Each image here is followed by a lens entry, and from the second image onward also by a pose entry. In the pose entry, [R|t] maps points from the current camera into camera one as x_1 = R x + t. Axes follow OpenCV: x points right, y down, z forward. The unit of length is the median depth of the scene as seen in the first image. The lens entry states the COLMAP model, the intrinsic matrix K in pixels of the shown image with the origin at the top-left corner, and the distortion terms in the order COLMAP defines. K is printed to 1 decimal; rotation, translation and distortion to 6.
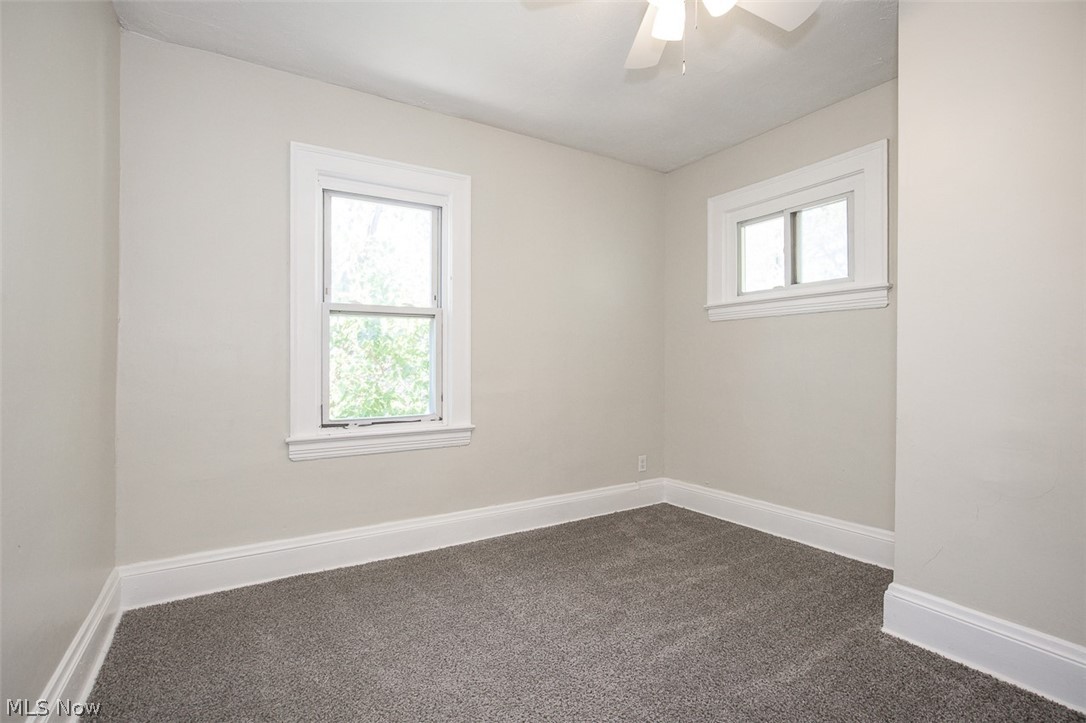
lens RADIAL K [[500.7, 0, 539.5], [0, 500.7, 360.5], [0, 0, 1]] dist [-0.010354, -0.000483]
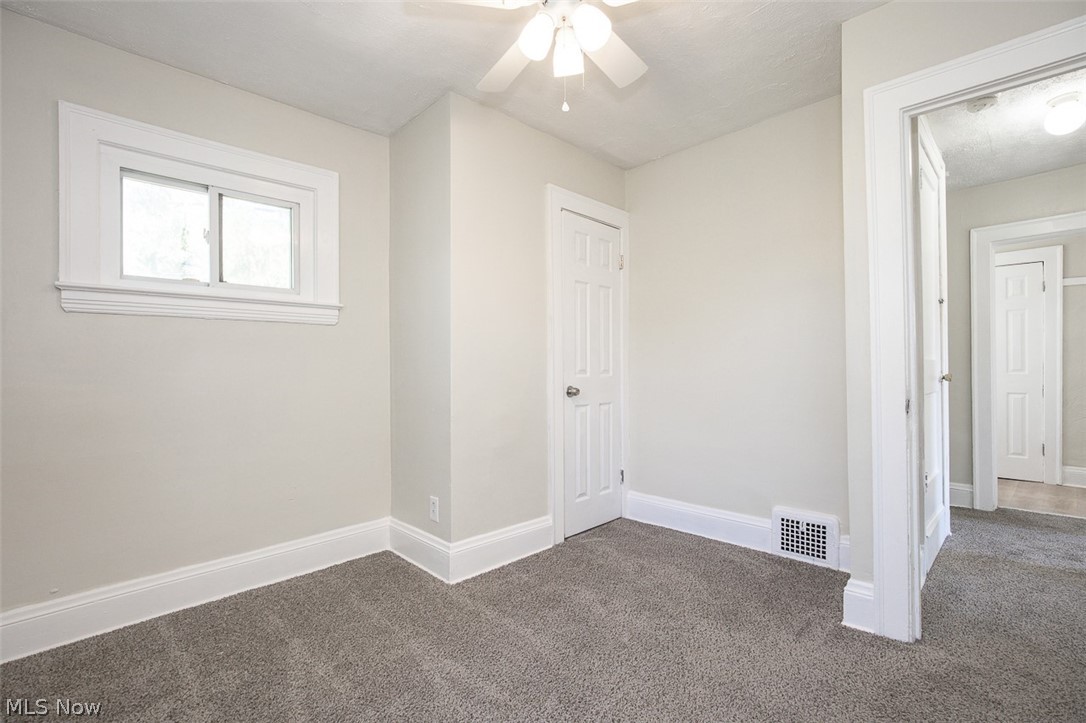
lens RADIAL K [[500.7, 0, 543.3], [0, 500.7, 364.4], [0, 0, 1]] dist [-0.010354, -0.000483]
pose [[-0.212887, 0.007910, 0.977045, -0.401902], [0.009502, 0.999937, -0.006025, -0.008678], [-0.977031, 0.008001, -0.212949, 0.666379]]
